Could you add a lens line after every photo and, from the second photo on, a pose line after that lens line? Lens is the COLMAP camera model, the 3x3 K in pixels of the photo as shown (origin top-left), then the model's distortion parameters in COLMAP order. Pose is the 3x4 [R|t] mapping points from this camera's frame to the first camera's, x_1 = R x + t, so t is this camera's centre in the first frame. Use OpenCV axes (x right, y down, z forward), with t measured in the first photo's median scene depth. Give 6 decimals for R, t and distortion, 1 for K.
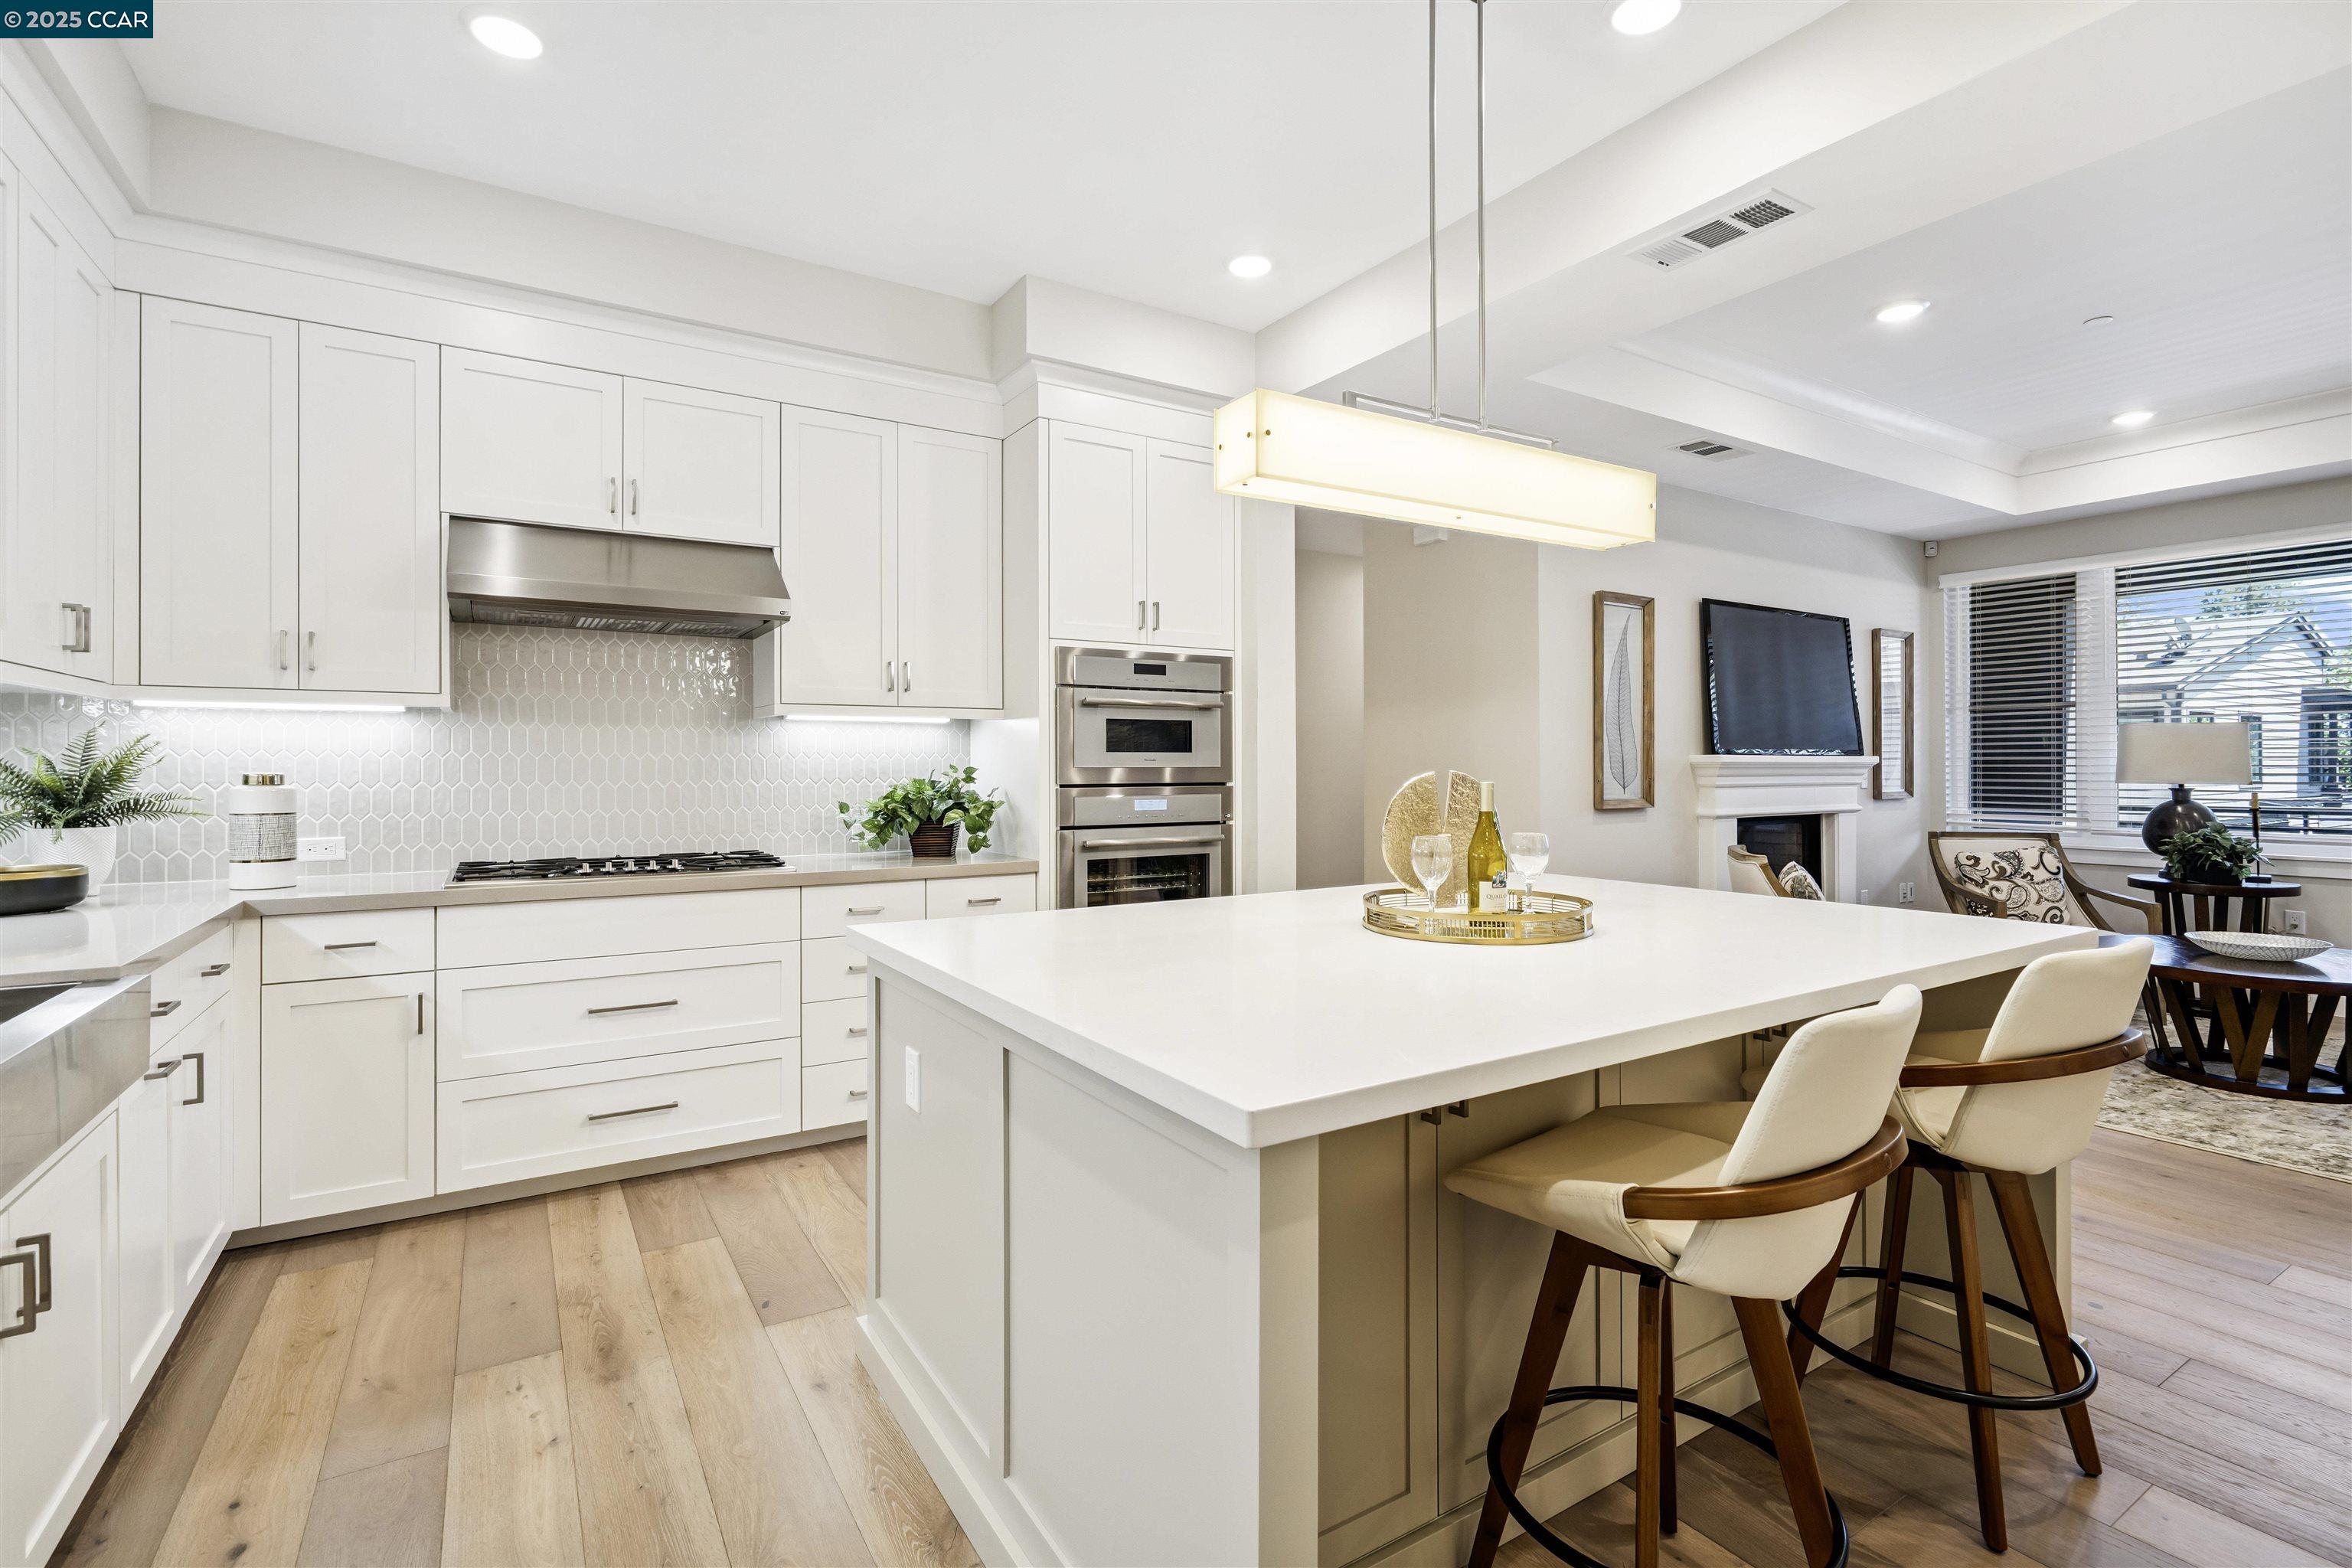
lens RADIAL K [[1079.6, 0, 1165.4], [0, 1079.6, 772.9], [0, 0, 1]] dist [-0.003979, 0.001433]
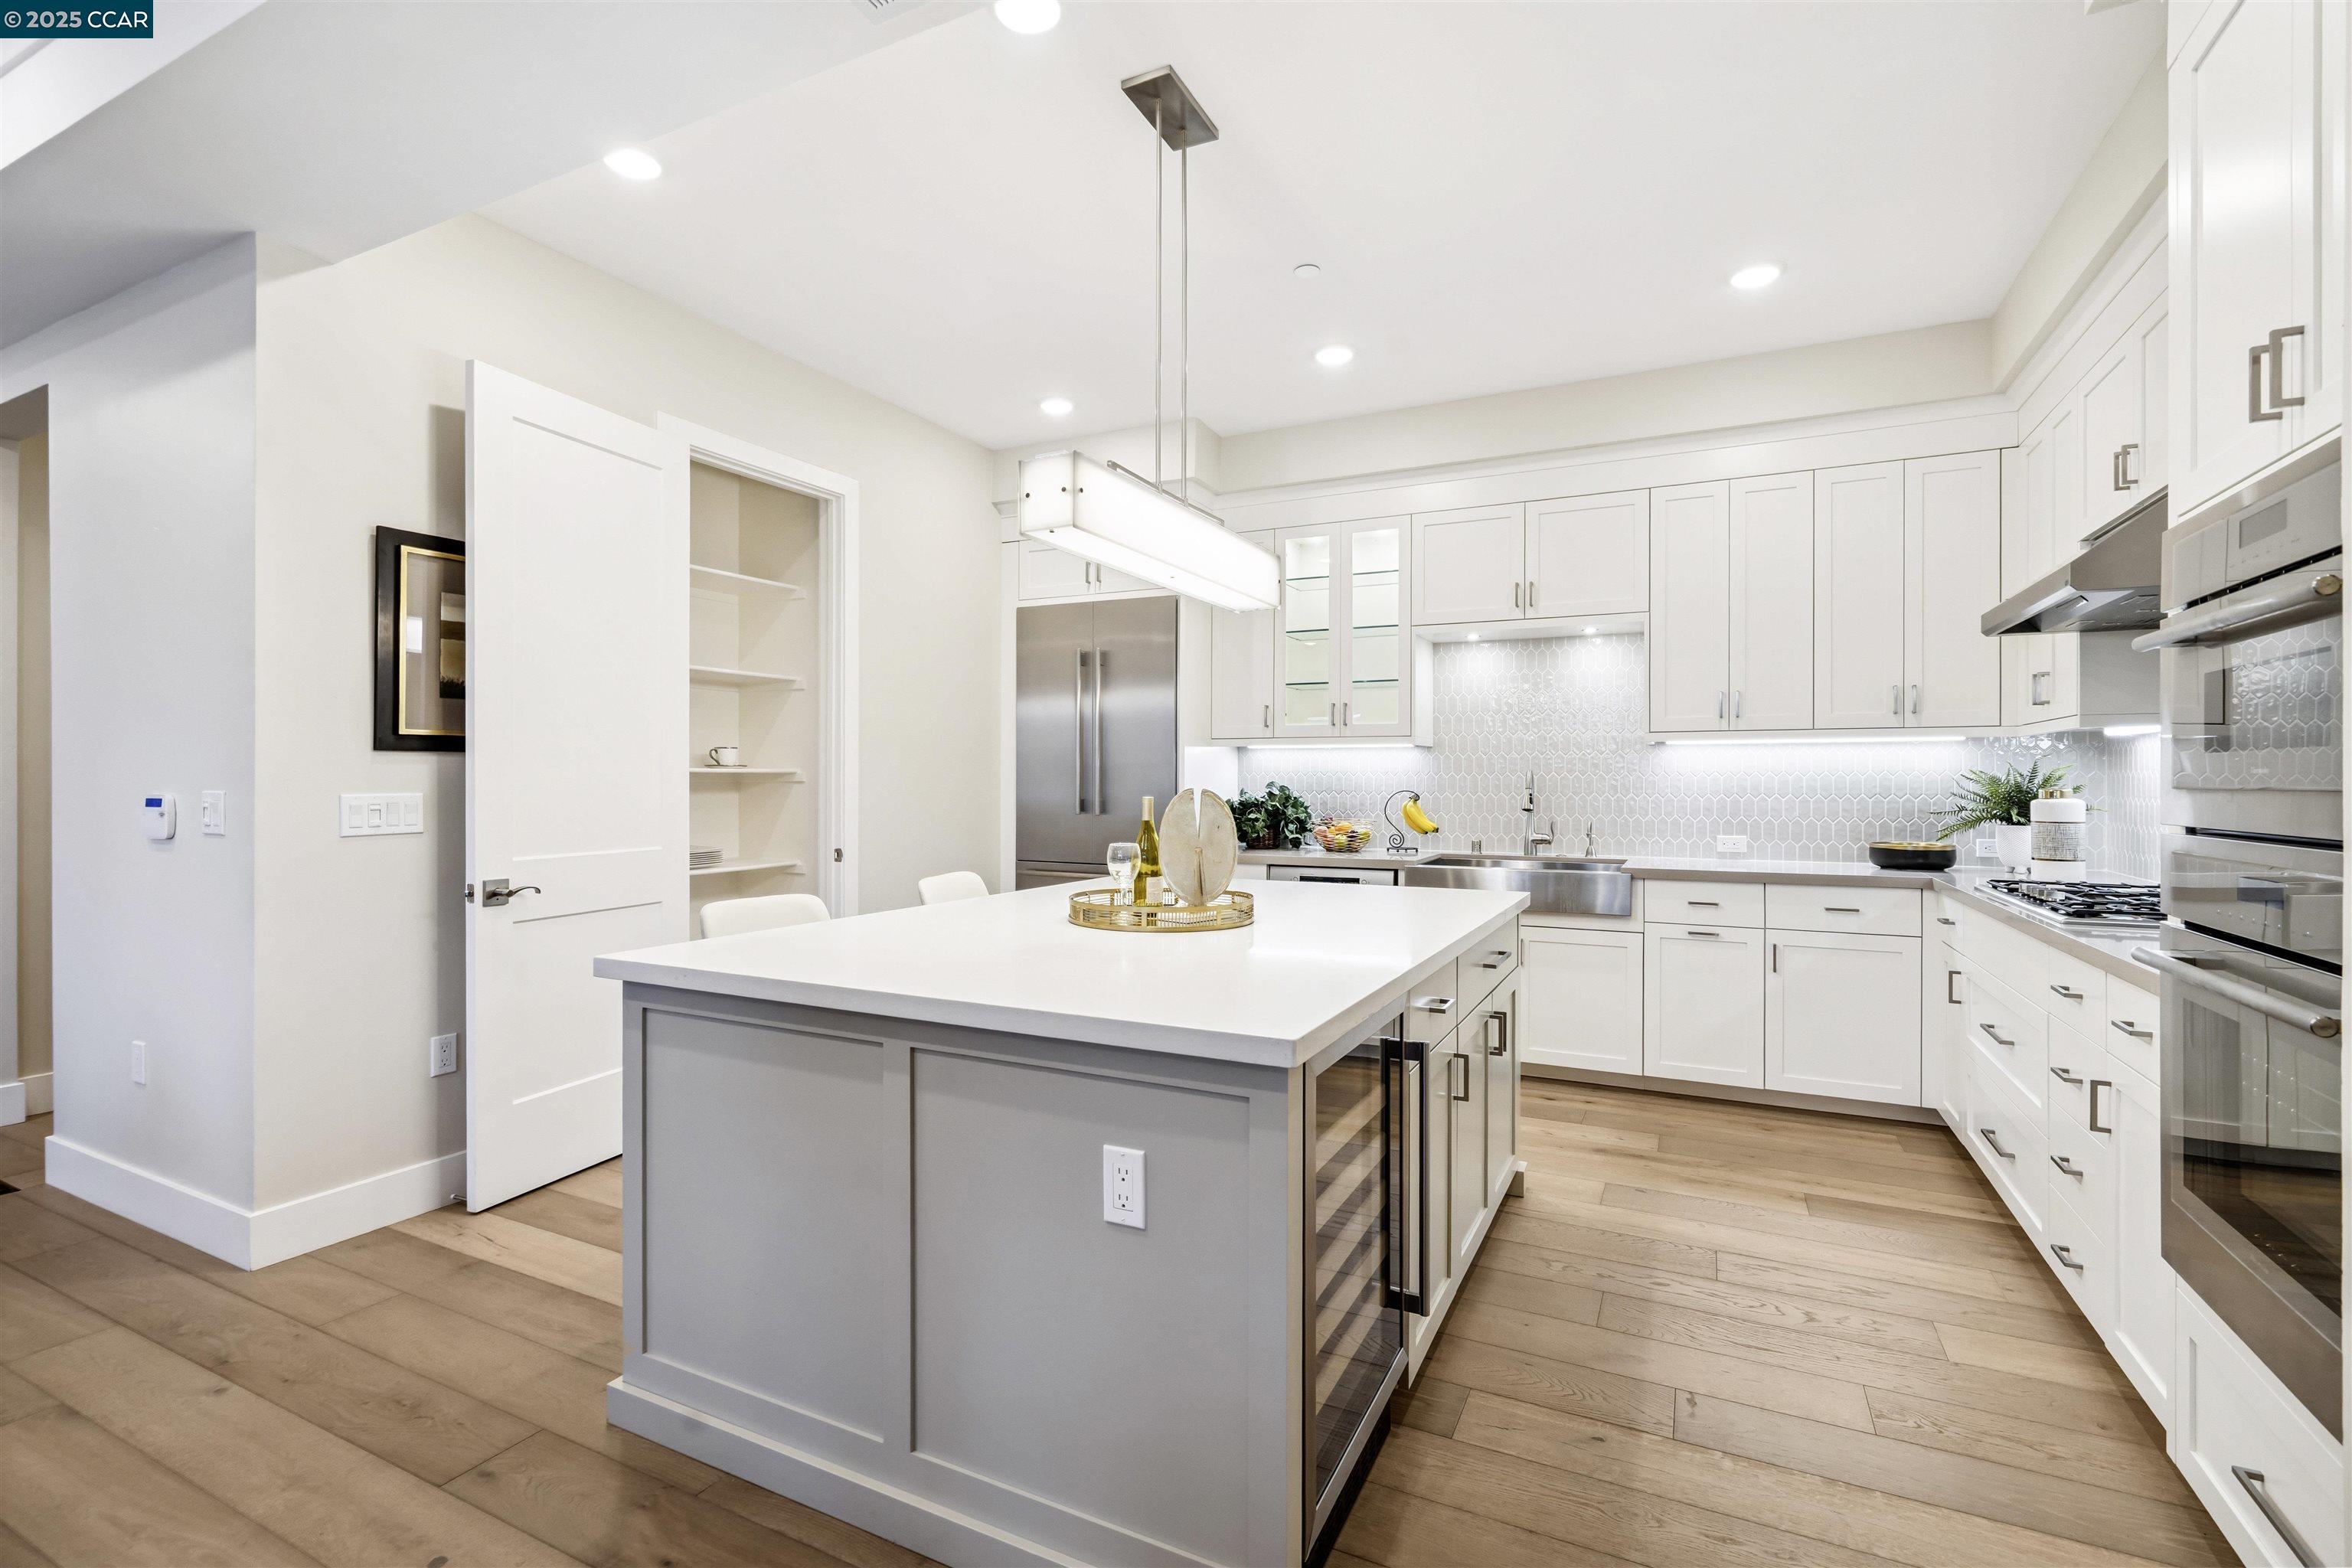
lens RADIAL K [[1079.6, 0, 1174.0], [0, 1079.6, 793.4], [0, 0, 1]] dist [-0.003979, 0.001433]
pose [[-0.863414, 0.004324, -0.504477, 0.497214], [0.003397, 0.999990, 0.002757, 0.000379], [0.504484, 0.000667, -0.863421, 1.173997]]
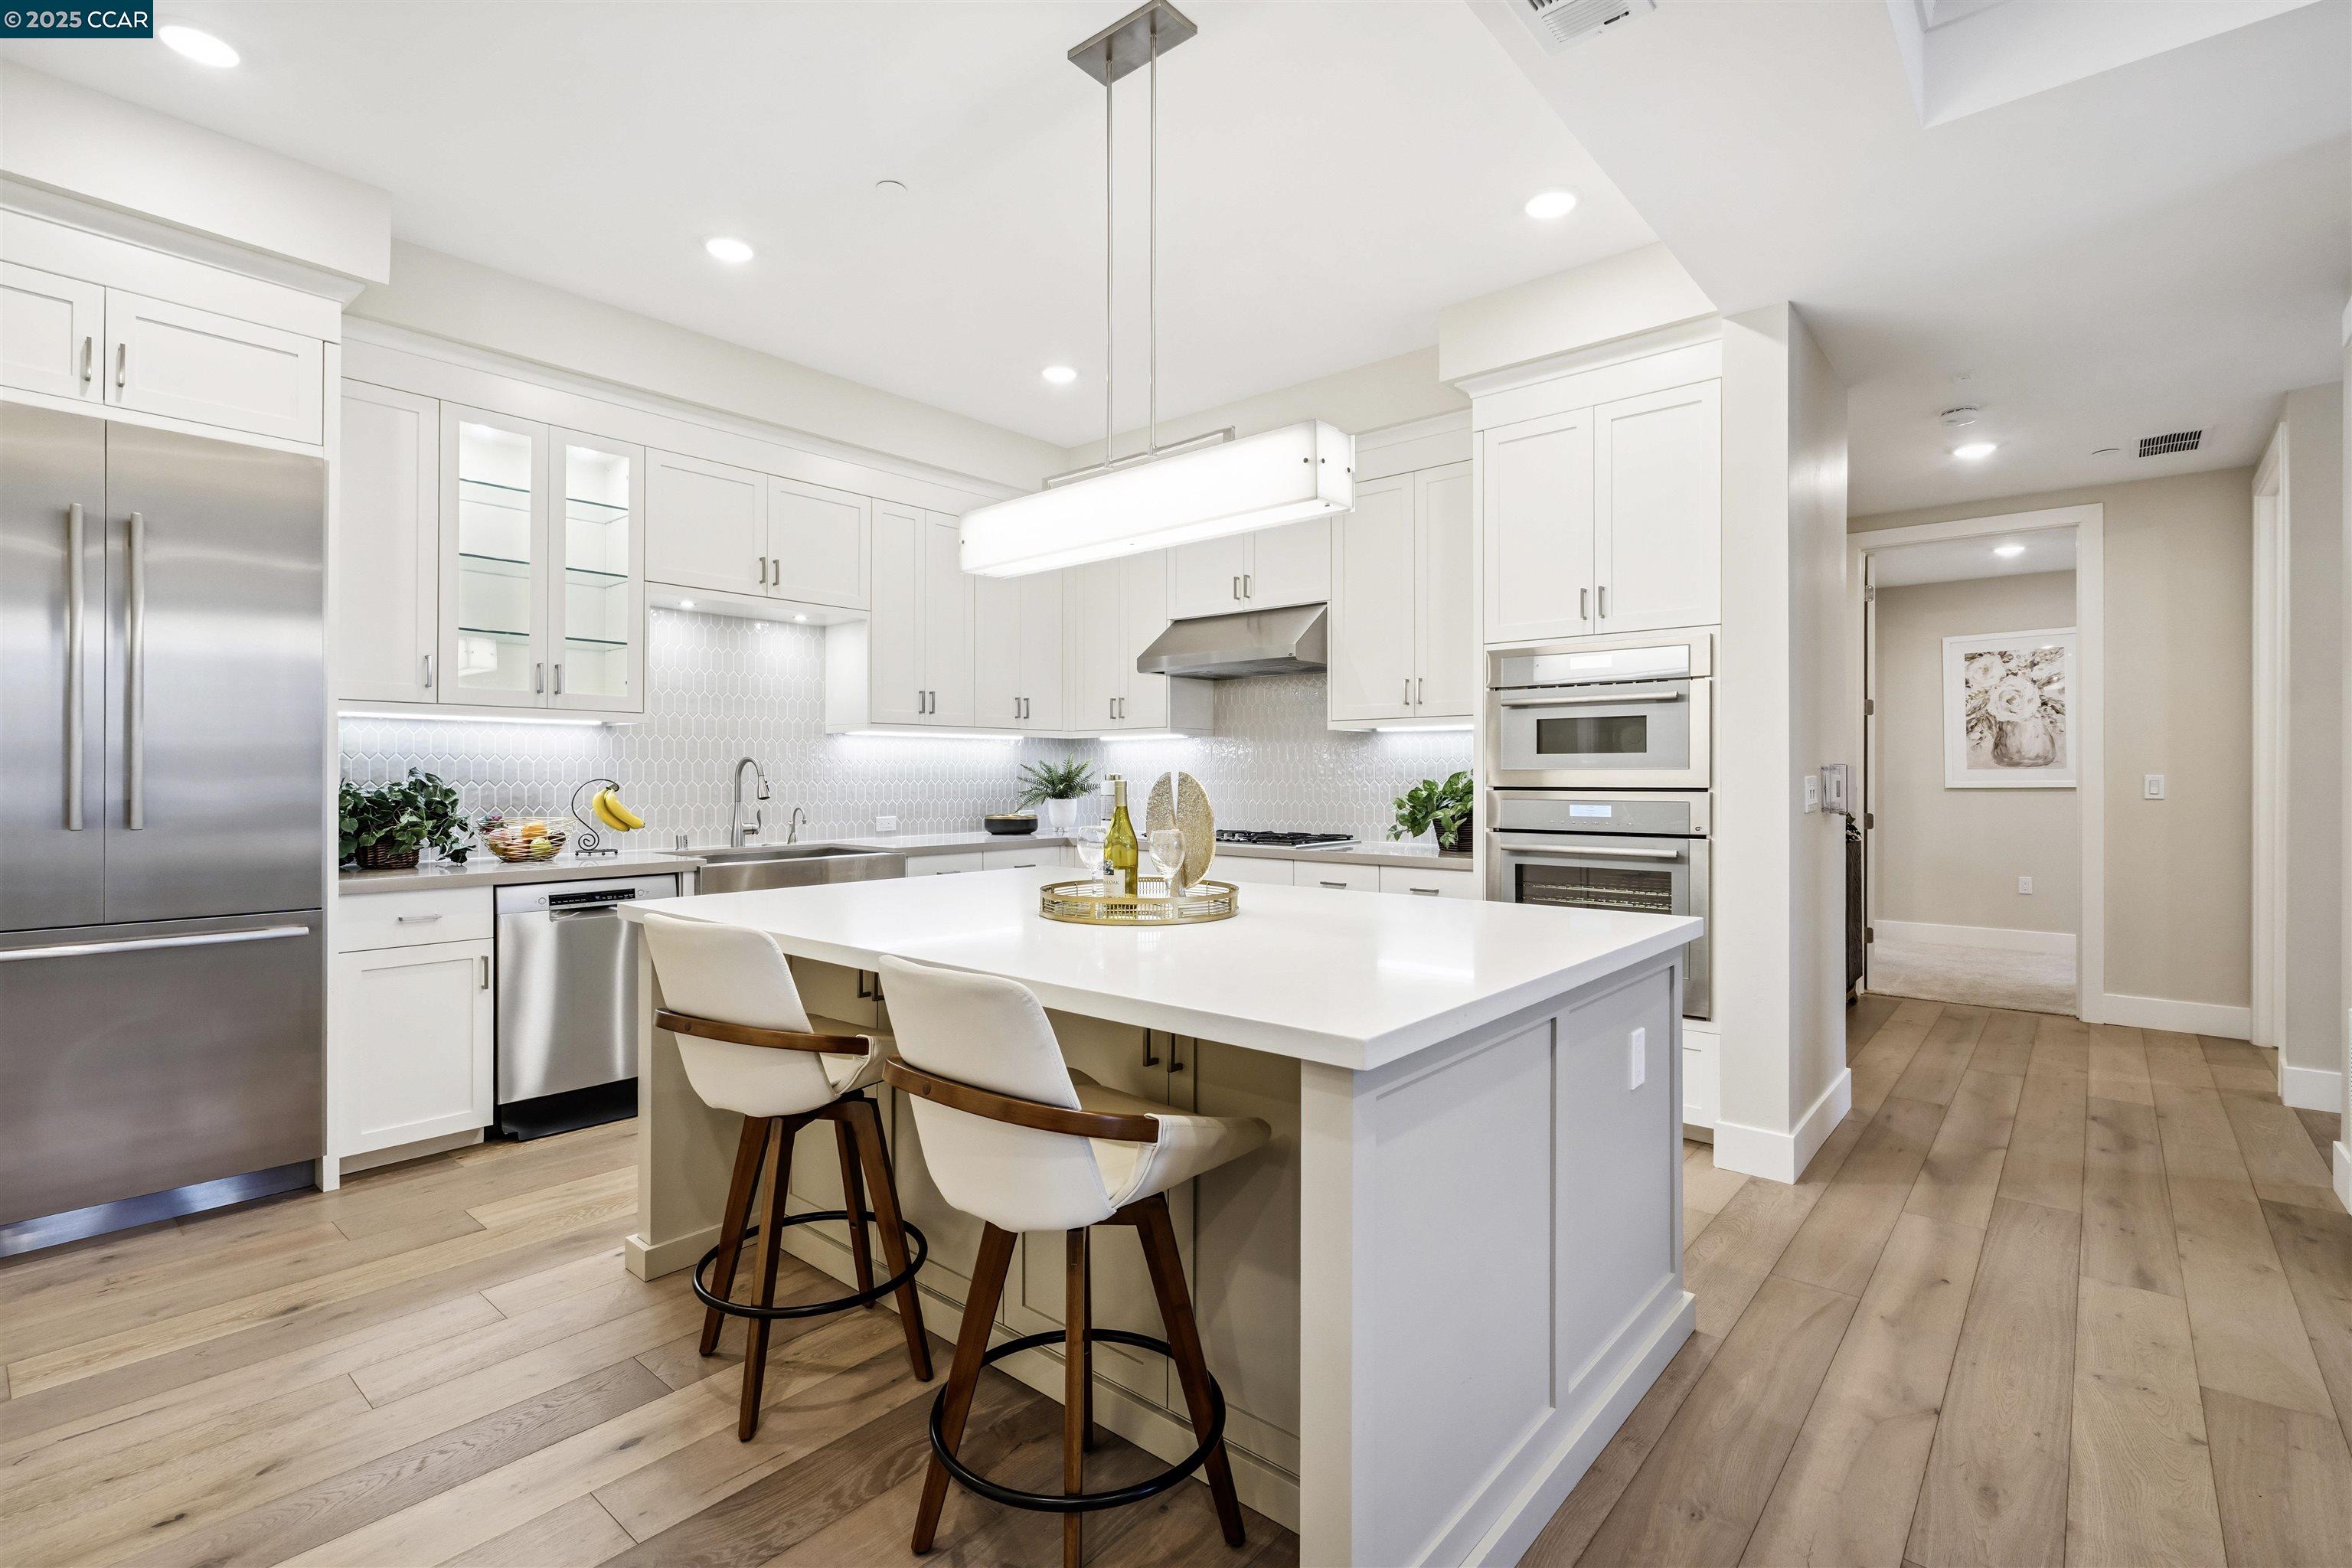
lens RADIAL K [[1079.6, 0, 1184.6], [0, 1079.6, 770.7], [0, 0, 1]] dist [-0.003979, 0.001433]
pose [[0.290935, 0.003729, -0.956736, 0.778004], [0.002534, 0.999986, 0.004669, -0.009965], [0.956739, -0.003783, 0.290922, 0.421402]]
